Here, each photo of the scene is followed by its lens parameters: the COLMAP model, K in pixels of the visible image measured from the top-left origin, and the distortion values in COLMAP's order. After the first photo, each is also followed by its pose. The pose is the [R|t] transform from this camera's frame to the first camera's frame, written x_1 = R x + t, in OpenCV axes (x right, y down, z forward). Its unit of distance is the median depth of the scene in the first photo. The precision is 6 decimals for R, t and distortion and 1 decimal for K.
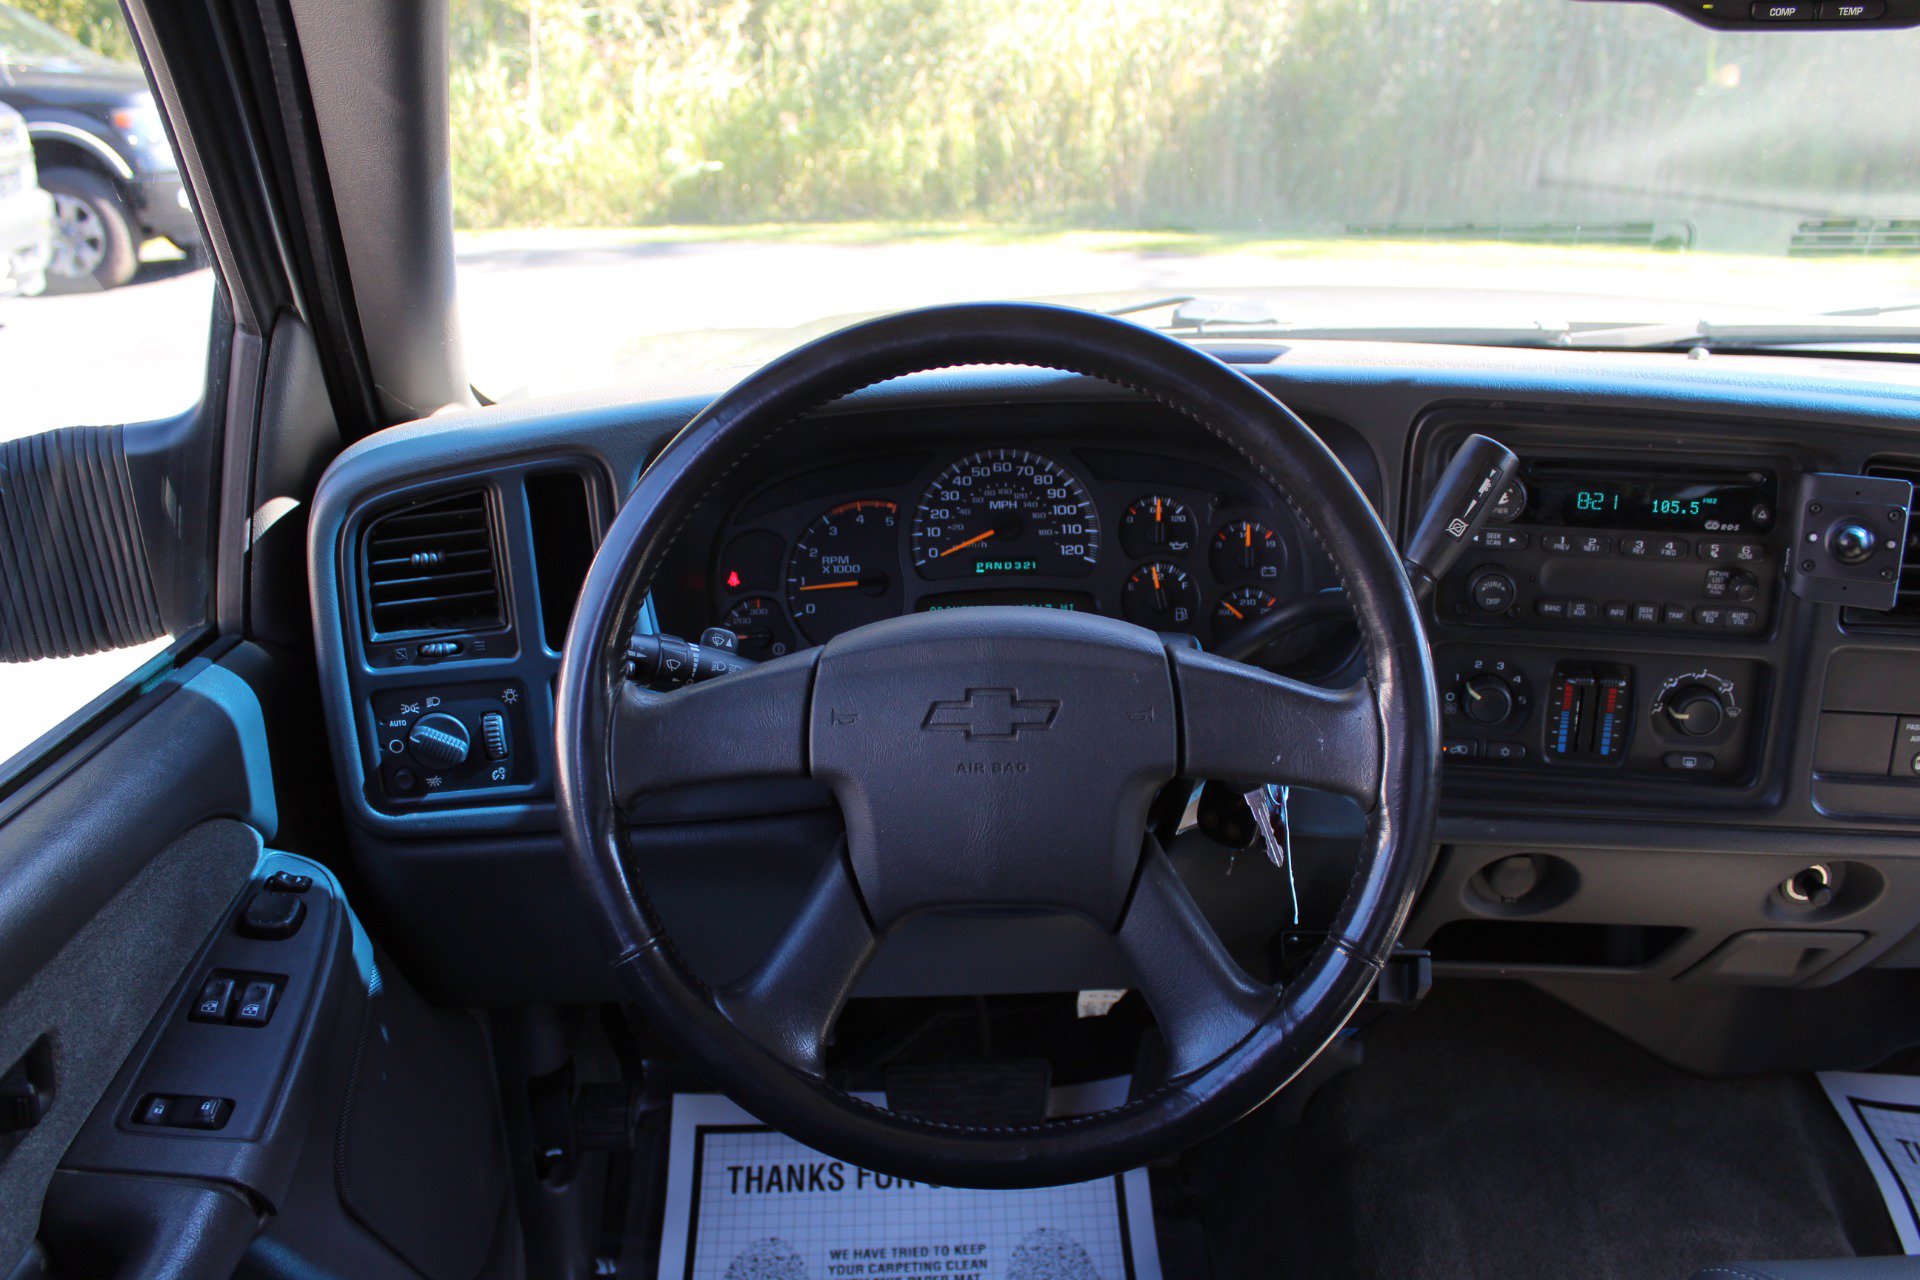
lens RADIAL K [[1602.8, 0, 960.0], [0, 1602.8, 640.0], [0, 0, 1]] dist [-0.167742, 0.154402]
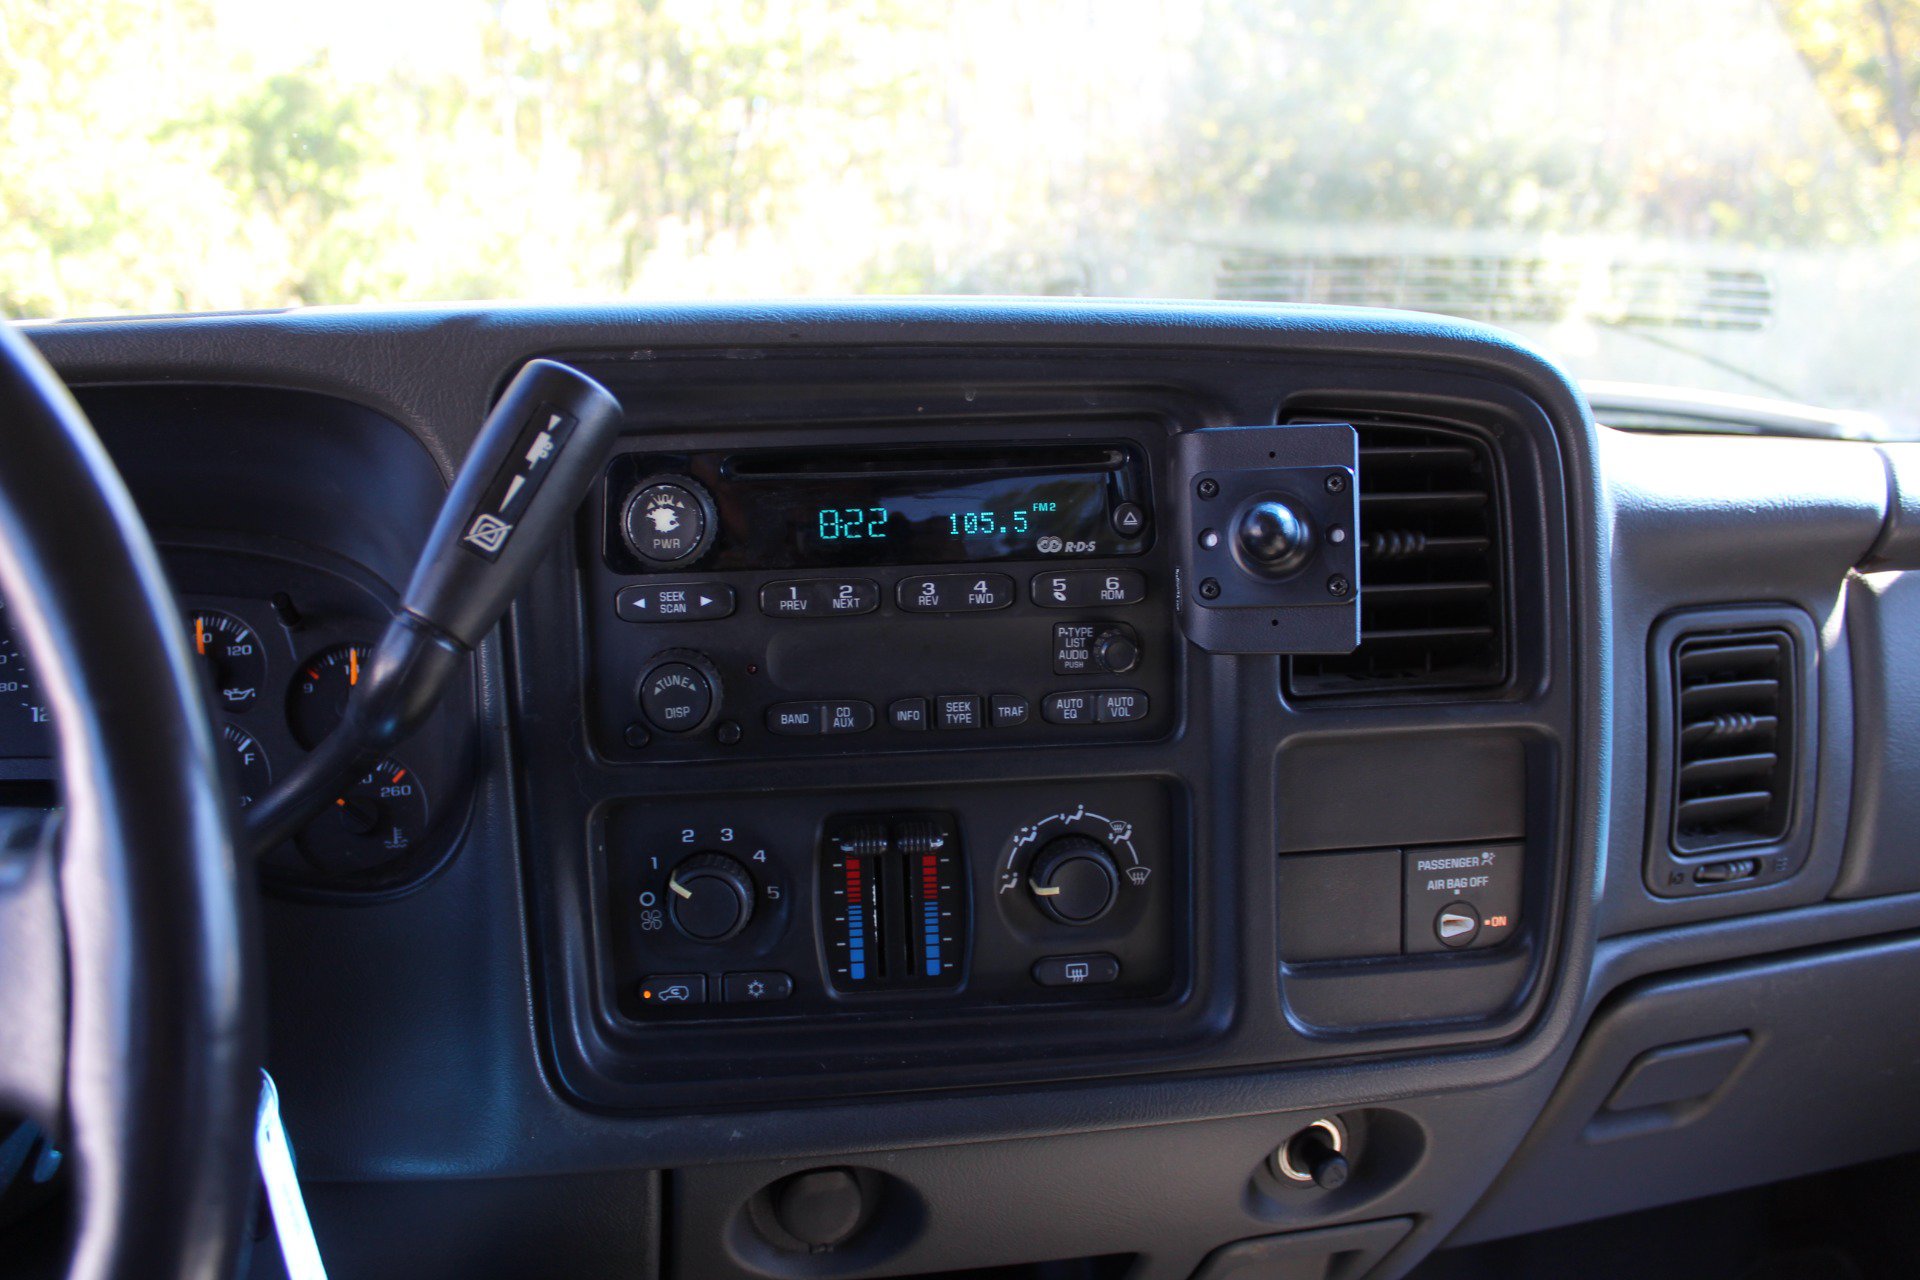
lens RADIAL K [[1562.1, 0, 969.2], [0, 1562.1, 657.1], [0, 0, 1]] dist [-0.164379, 0.137713]
pose [[0.966473, -0.059770, 0.249716, 0.300568], [0.102378, 0.981583, -0.161287, 0.053829], [-0.235477, 0.181445, 0.954792, 0.452905]]
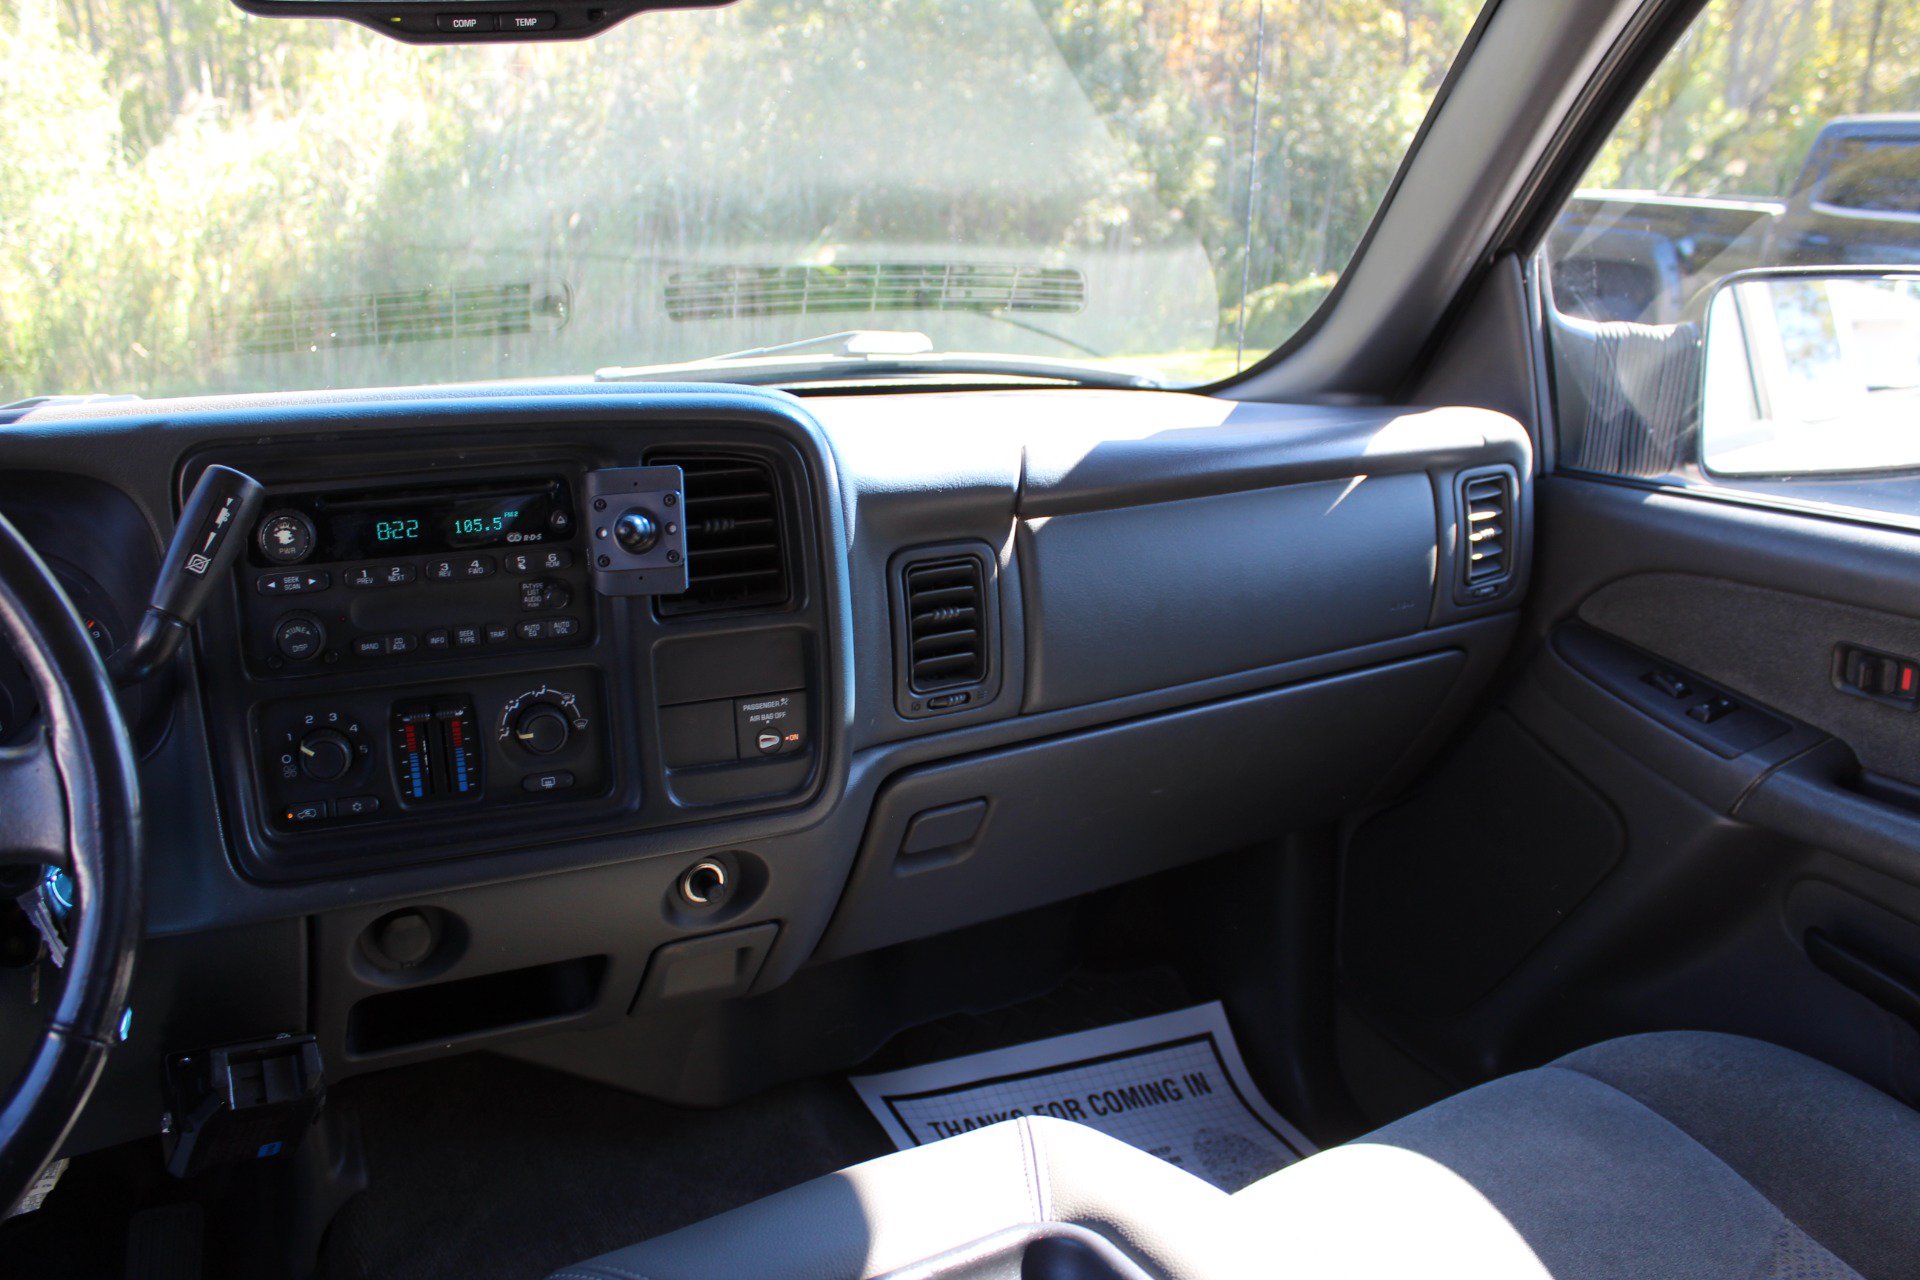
lens RADIAL K [[1602.8, 0, 960.0], [0, 1602.8, 640.0], [0, 0, 1]] dist [-0.167742, 0.154402]
pose [[0.864382, -0.134644, 0.484474, 0.225789], [0.181836, 0.981979, -0.051516, 0.090333], [-0.468807, 0.132624, 0.873287, -0.002699]]
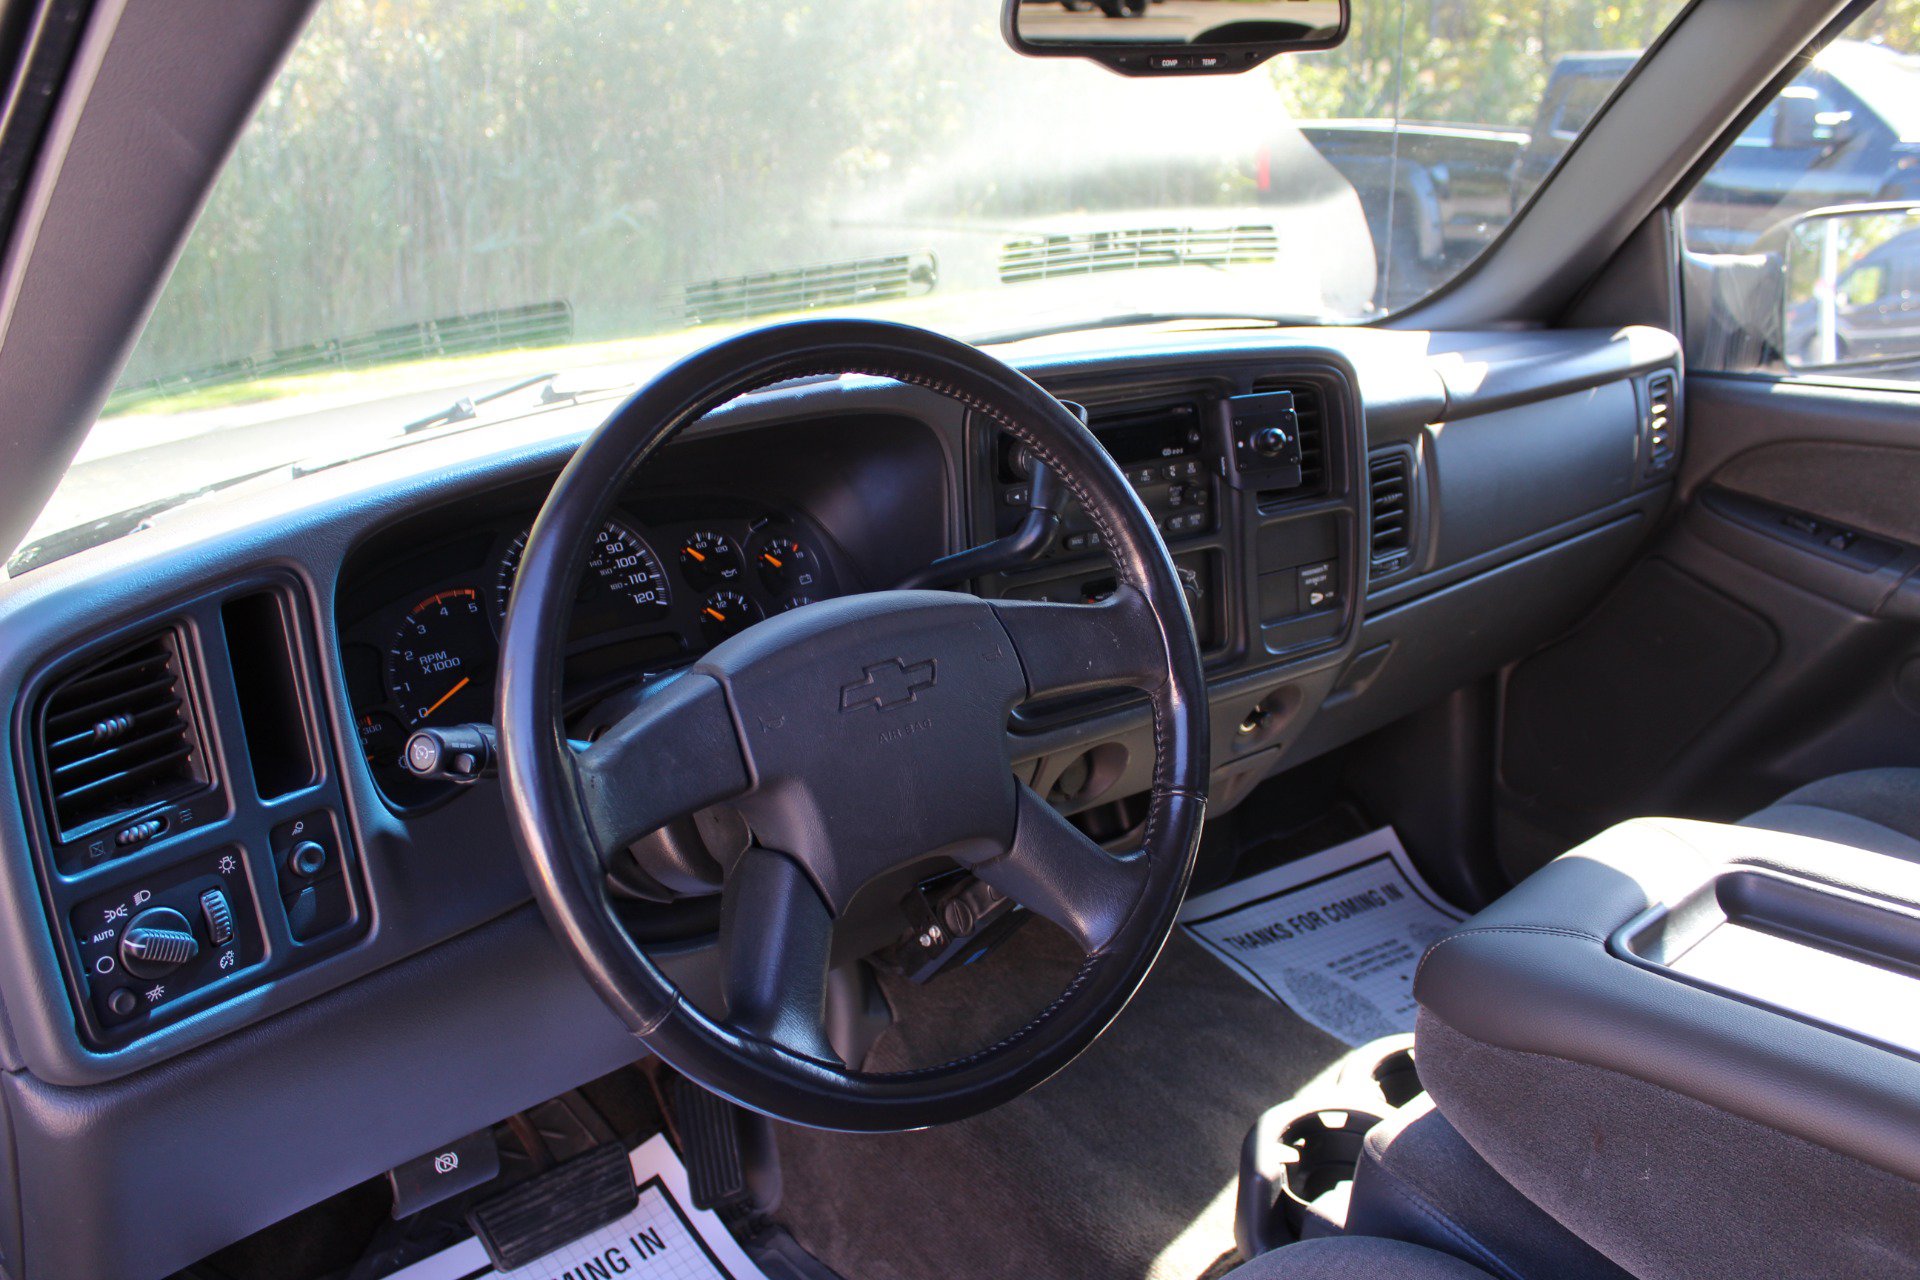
lens RADIAL K [[1602.8, 0, 960.0], [0, 1602.8, 640.0], [0, 0, 1]] dist [-0.167742, 0.154402]
pose [[0.758671, -0.218463, 0.613753, -0.477877], [0.265435, 0.964012, 0.015028, 0.010794], [-0.594948, 0.151510, 0.789355, 0.076720]]
